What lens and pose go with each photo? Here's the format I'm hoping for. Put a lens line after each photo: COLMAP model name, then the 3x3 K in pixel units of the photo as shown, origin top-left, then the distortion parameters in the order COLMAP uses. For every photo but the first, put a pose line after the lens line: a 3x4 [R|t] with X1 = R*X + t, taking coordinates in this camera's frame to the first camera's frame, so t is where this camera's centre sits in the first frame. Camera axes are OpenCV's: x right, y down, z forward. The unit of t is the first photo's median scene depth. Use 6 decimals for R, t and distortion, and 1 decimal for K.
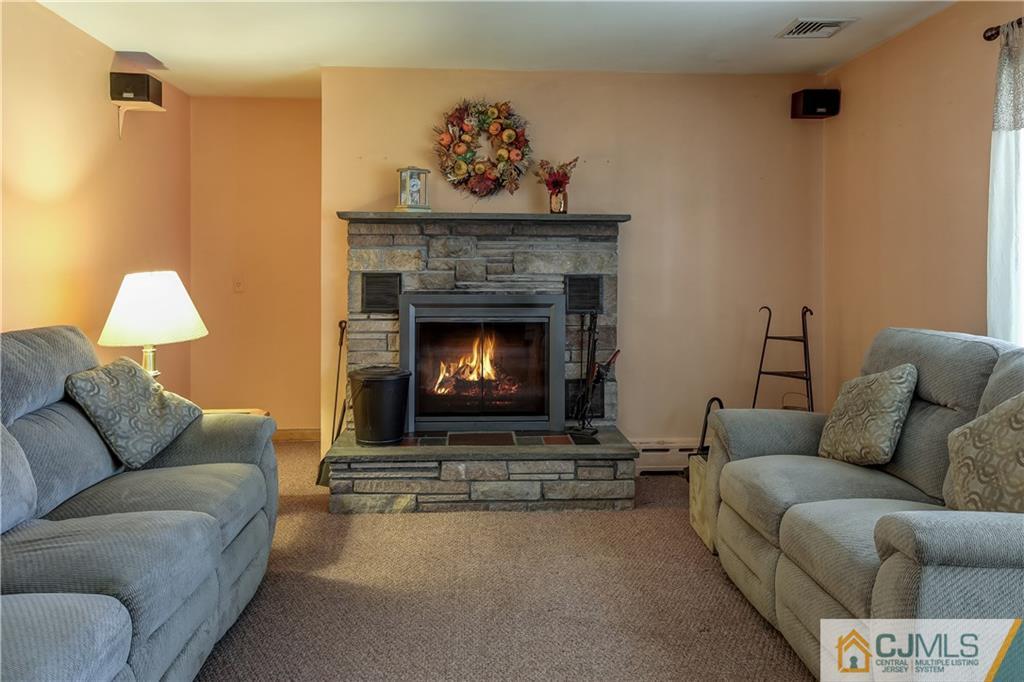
lens RADIAL K [[771.8, 0, 510.1], [0, 771.8, 258.3], [0, 0, 1]] dist [0.066675, 0.000008]
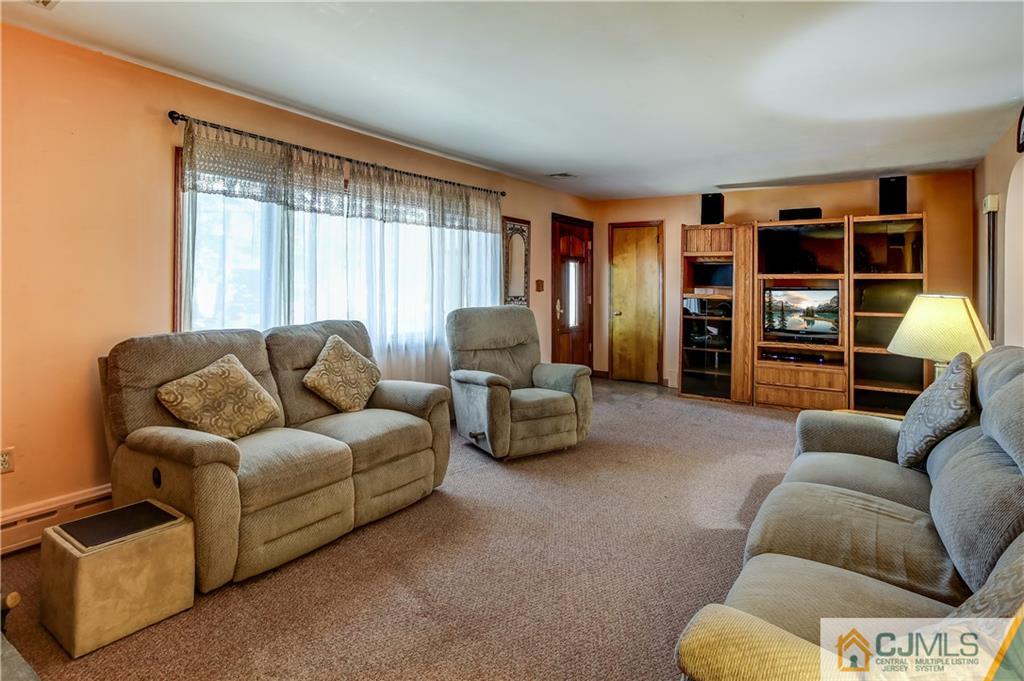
lens RADIAL K [[543.1, 0, 512.2], [0, 543.1, 279.3], [0, 0, 1]] dist [-0.001811, -0.000248]
pose [[-0.792097, -0.004686, 0.610378, -0.309208], [-0.016120, 0.999782, -0.013244, 0.001799], [-0.610183, -0.020330, -0.792000, 0.958456]]
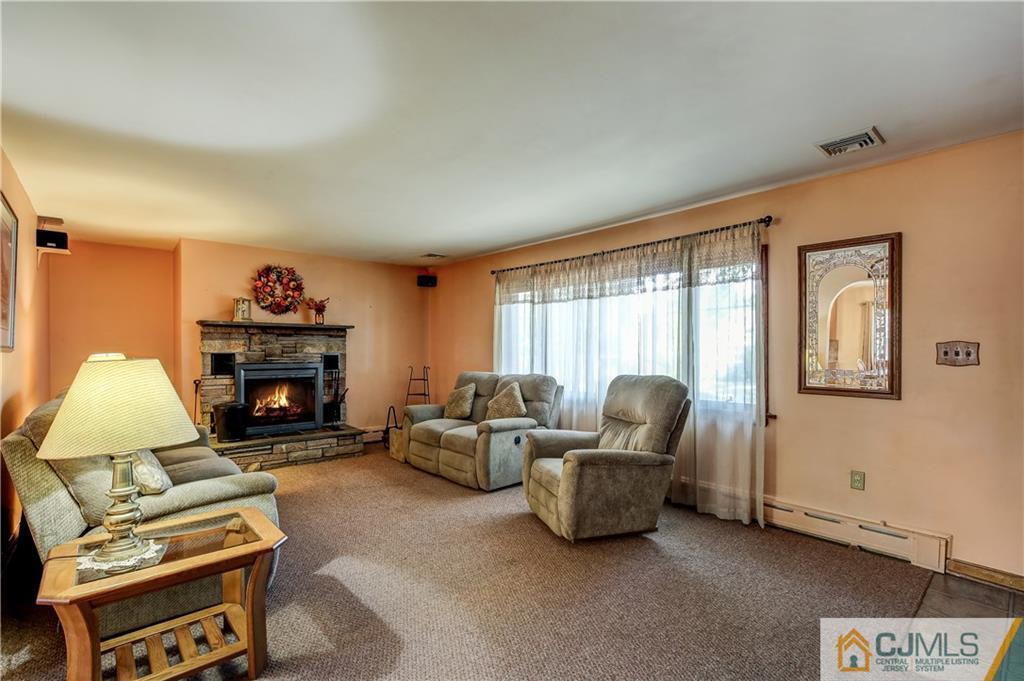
lens RADIAL K [[475.3, 0, 512.0], [0, 475.3, 340.5], [0, 0, 1]] dist [-0.025789, 0.000879]
pose [[0.791257, 0.009038, 0.611417, -0.308610], [-0.007762, 0.999959, -0.004737, -0.012246], [-0.611435, -0.000997, 0.791294, -0.327373]]
